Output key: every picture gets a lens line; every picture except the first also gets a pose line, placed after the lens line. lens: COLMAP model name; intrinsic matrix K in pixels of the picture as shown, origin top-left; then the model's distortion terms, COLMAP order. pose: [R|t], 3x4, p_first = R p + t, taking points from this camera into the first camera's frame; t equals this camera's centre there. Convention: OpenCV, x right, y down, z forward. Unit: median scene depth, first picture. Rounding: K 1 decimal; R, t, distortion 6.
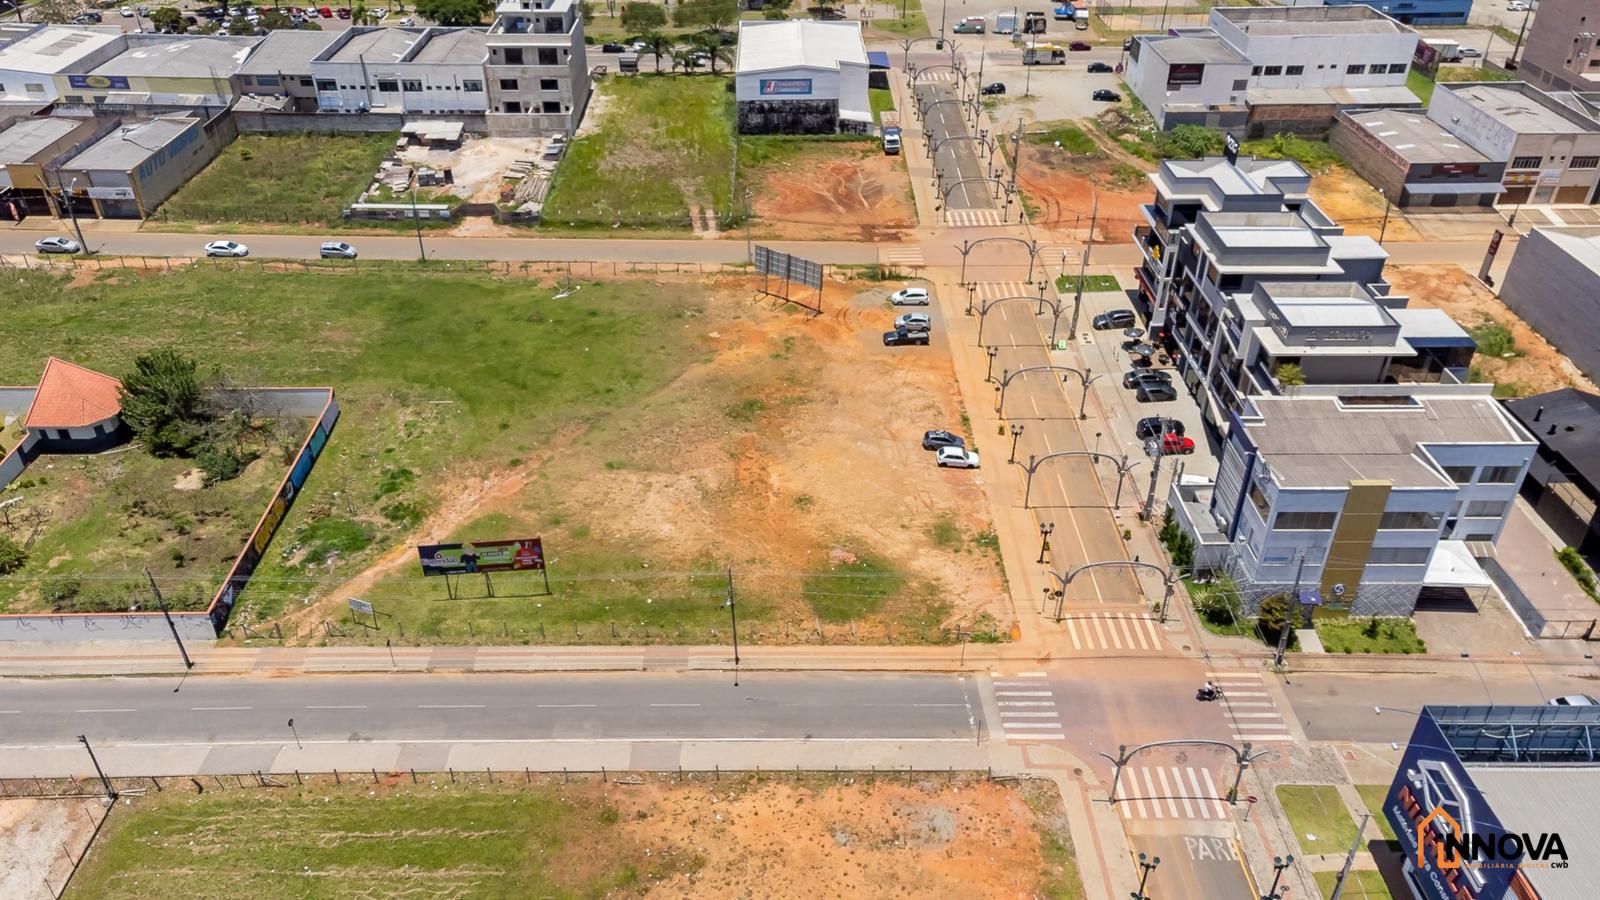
lens RADIAL K [[1192.2, 0, 791.3], [0, 1192.2, 450.3], [0, 0, 1]] dist [0.023701, 0.039654]
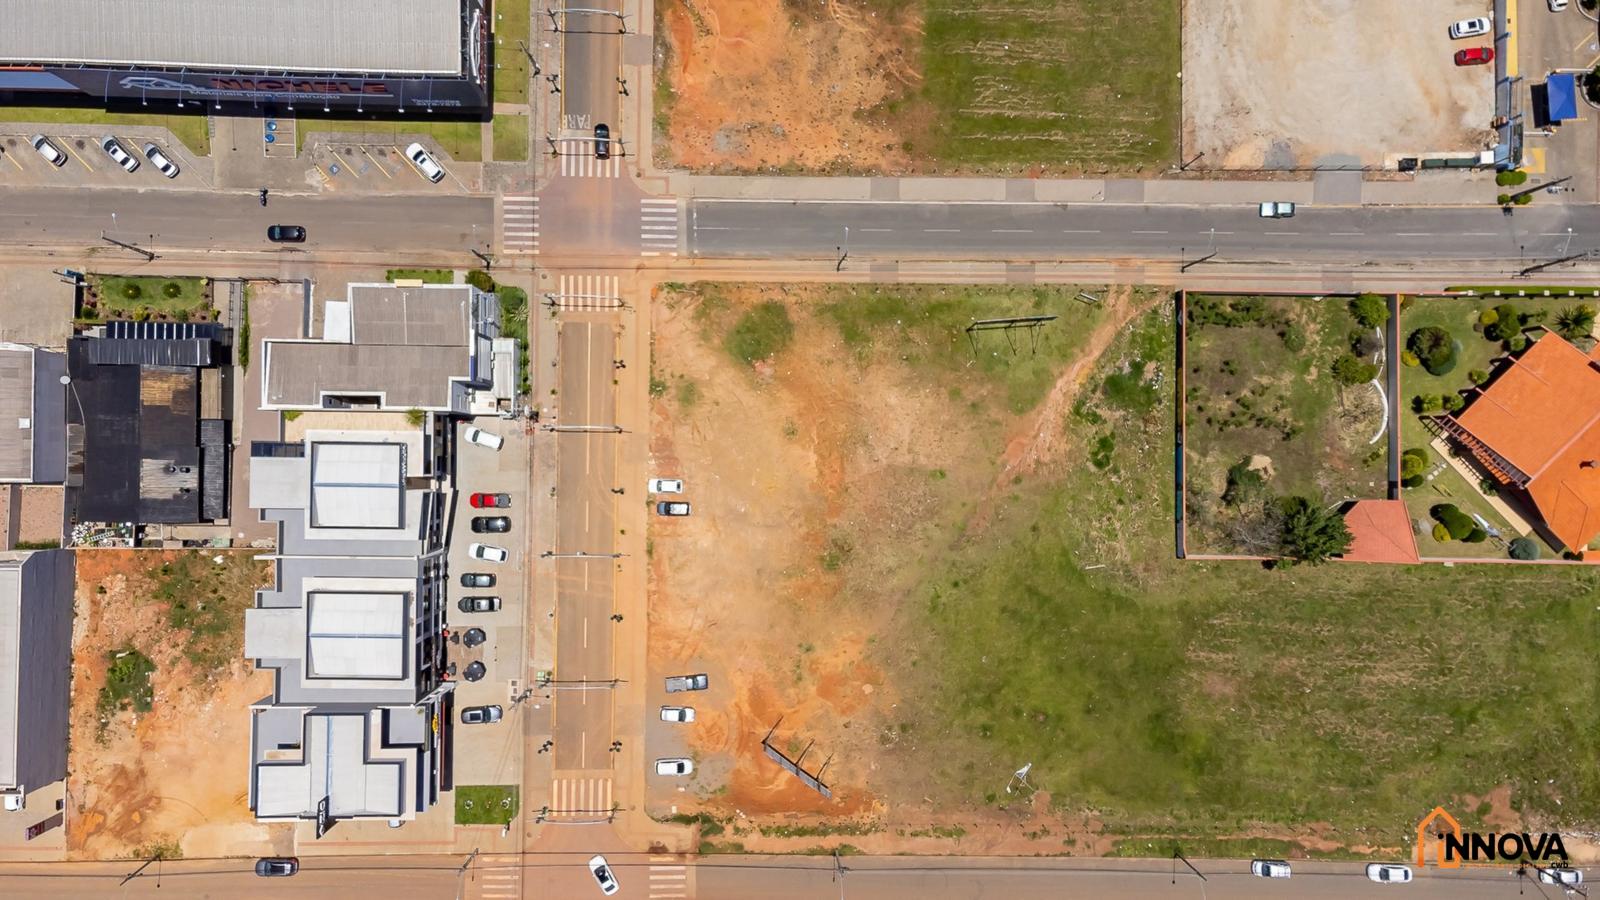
lens RADIAL K [[1192.2, 0, 793.2], [0, 1192.2, 462.0], [0, 0, 1]] dist [0.023701, 0.039654]
pose [[-0.999418, -0.021267, -0.026671, 0.035901], [-0.010713, -0.546621, 0.837311, -0.910306], [-0.032386, 0.837110, 0.546075, 0.263645]]
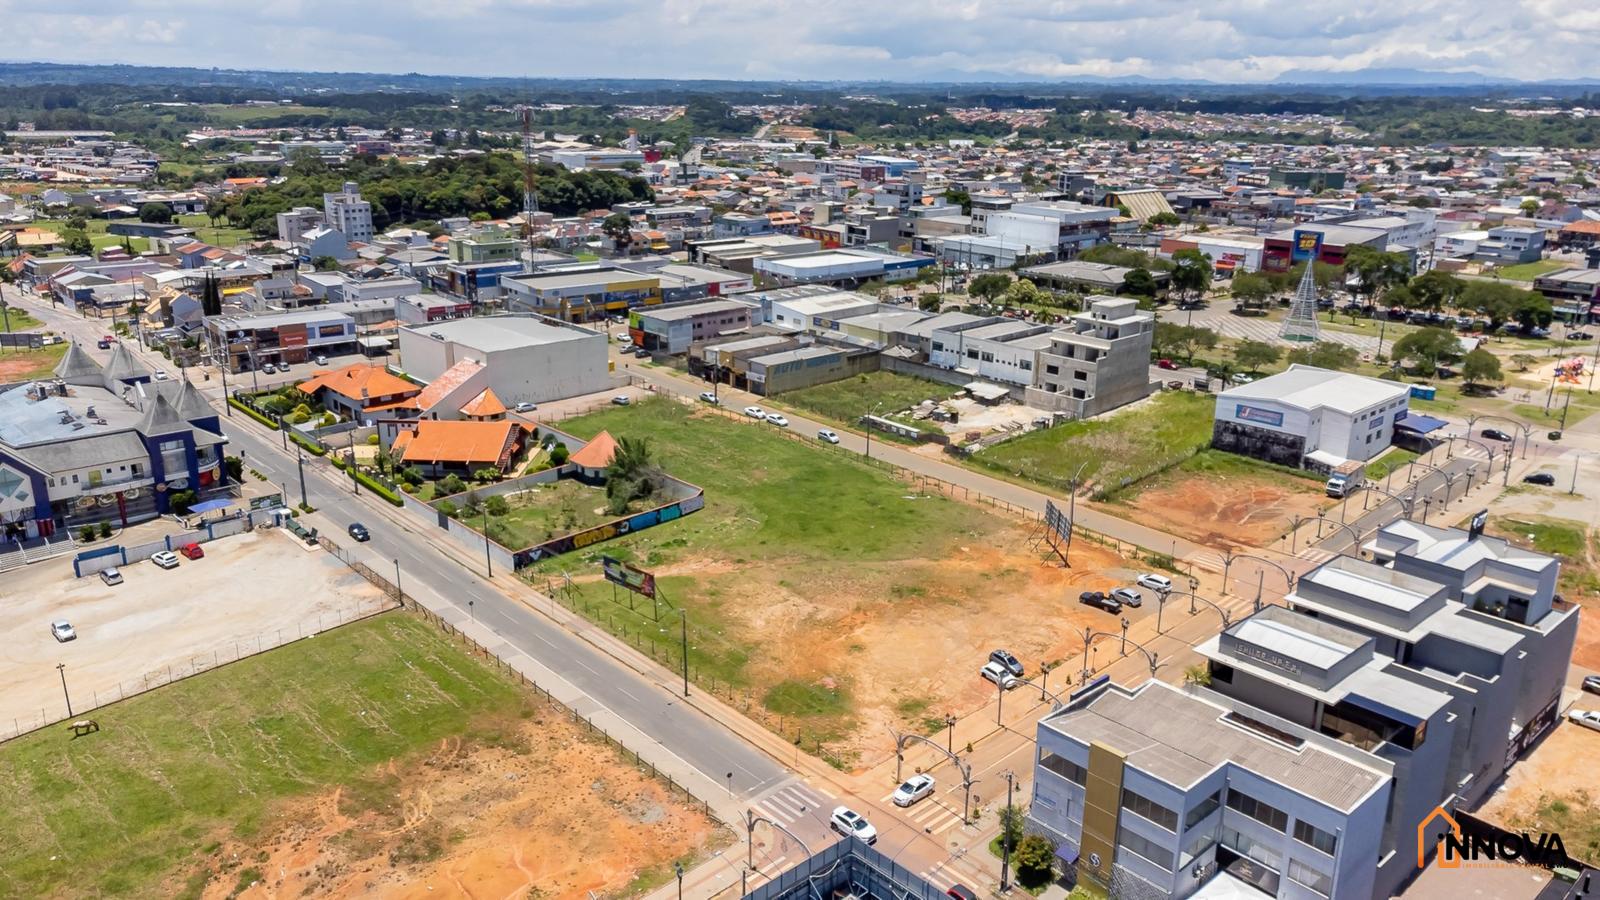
lens RADIAL K [[1192.2, 0, 791.7], [0, 1192.2, 453.1], [0, 0, 1]] dist [0.023701, 0.039654]
pose [[0.667502, 0.226937, -0.709183, 0.680307], [-0.414669, 0.904360, -0.100905, 0.010382], [0.618458, 0.361431, 0.697767, 0.011196]]
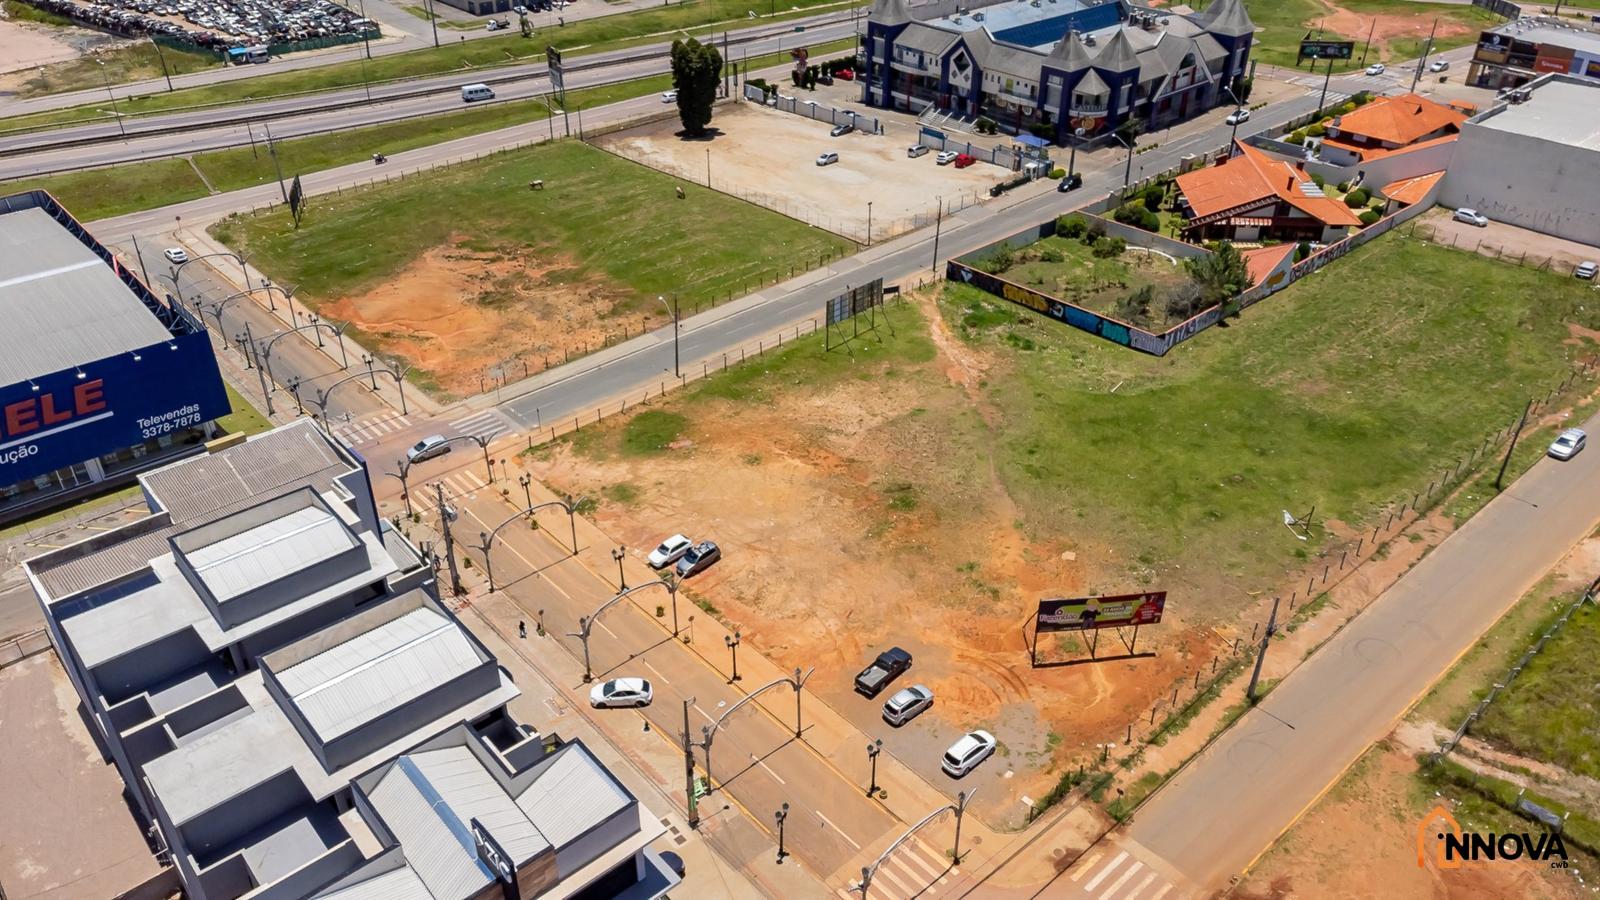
lens RADIAL K [[1192.2, 0, 793.2], [0, 1192.2, 457.3], [0, 0, 1]] dist [0.023701, 0.039654]
pose [[-0.760707, 0.351435, -0.545727, 0.478739], [-0.355228, 0.478274, 0.803161, -0.701536], [0.543266, 0.804828, -0.238987, 1.077762]]
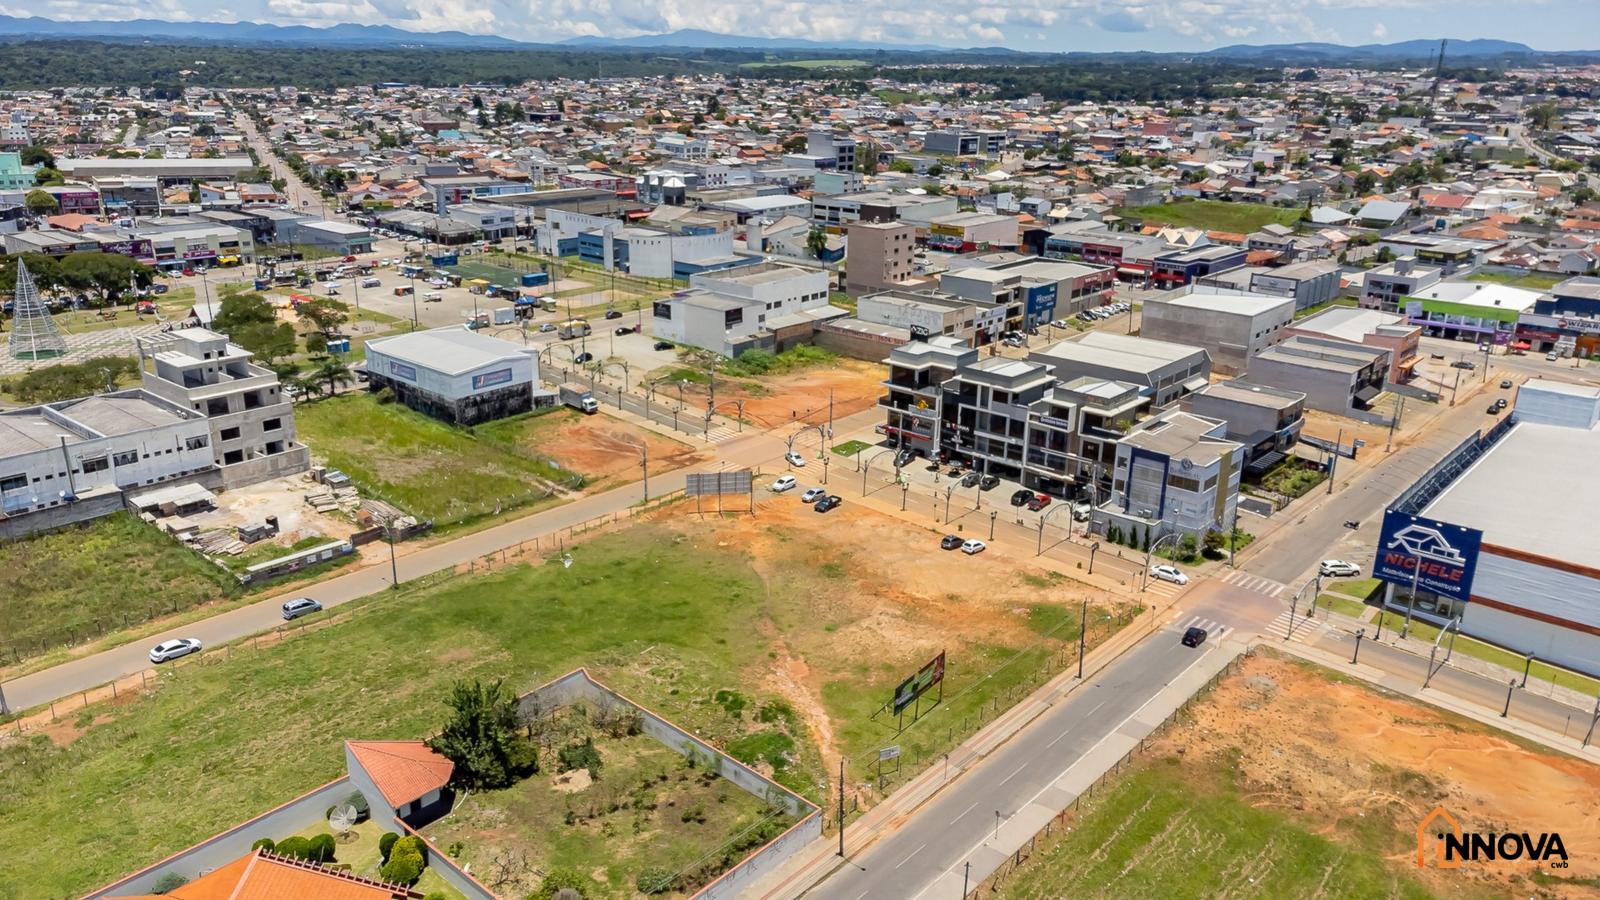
lens RADIAL K [[1192.2, 0, 789.2], [0, 1192.2, 448.6], [0, 0, 1]] dist [0.023701, 0.039654]
pose [[0.668434, -0.229719, 0.707407, -0.874662], [0.395922, 0.915053, -0.076960, -0.069537], [-0.629636, 0.331521, 0.702604, 0.093844]]
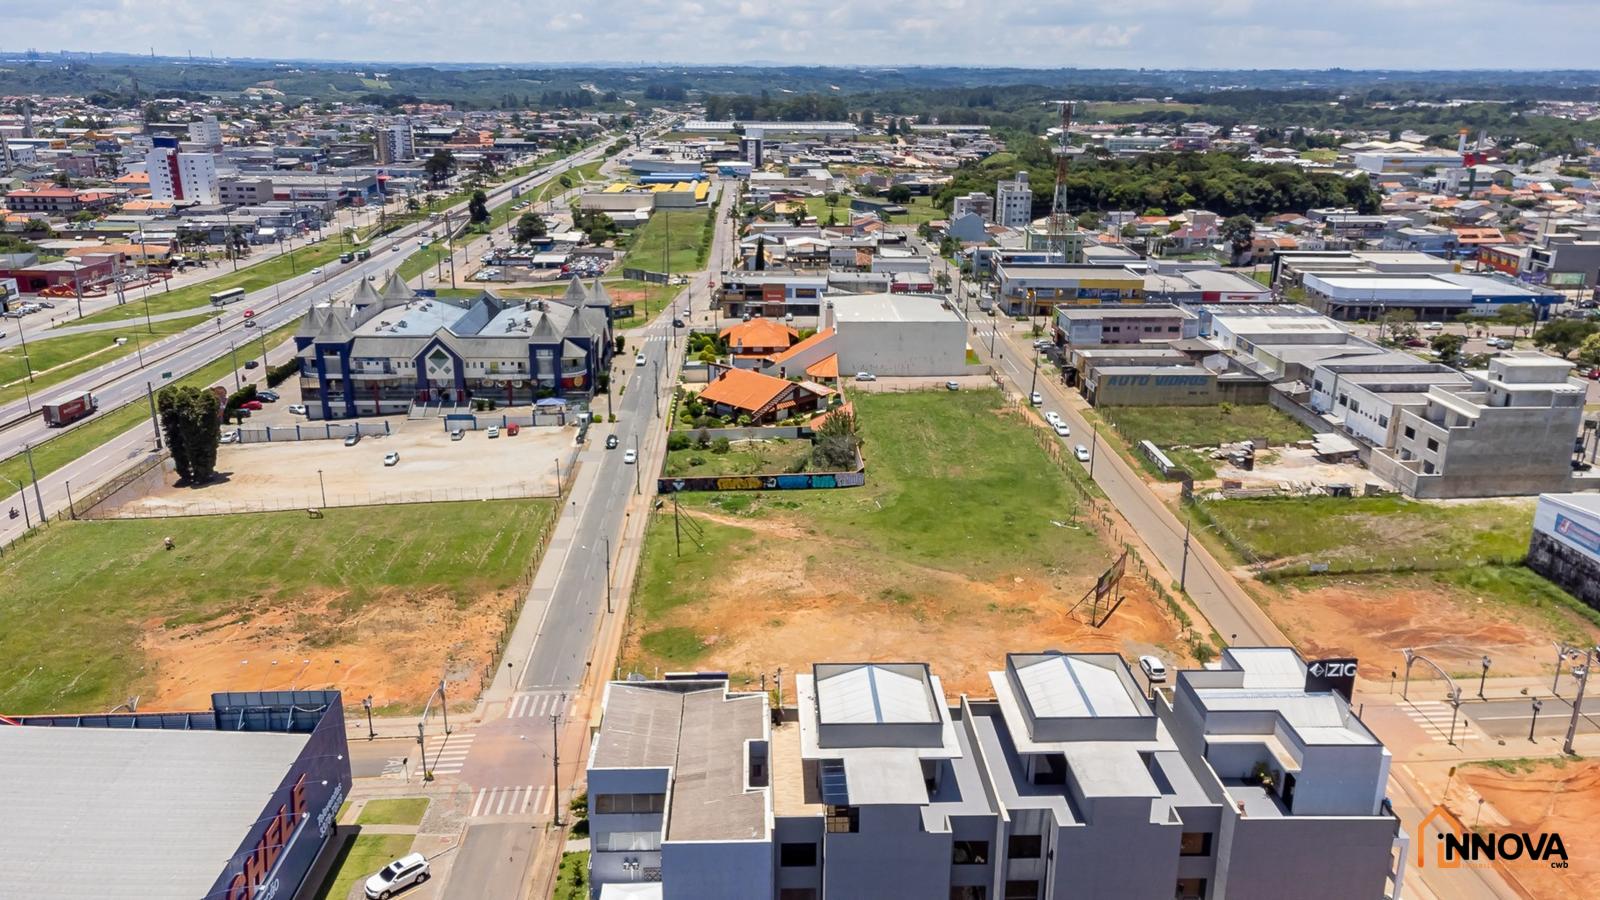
lens RADIAL K [[1192.2, 0, 791.4], [0, 1192.2, 448.9], [0, 0, 1]] dist [0.023701, 0.039654]
pose [[0.022105, 0.301541, -0.953197, 0.998288], [-0.551774, 0.798749, 0.239886, -0.359742], [0.833701, 0.520646, 0.184039, 0.575214]]
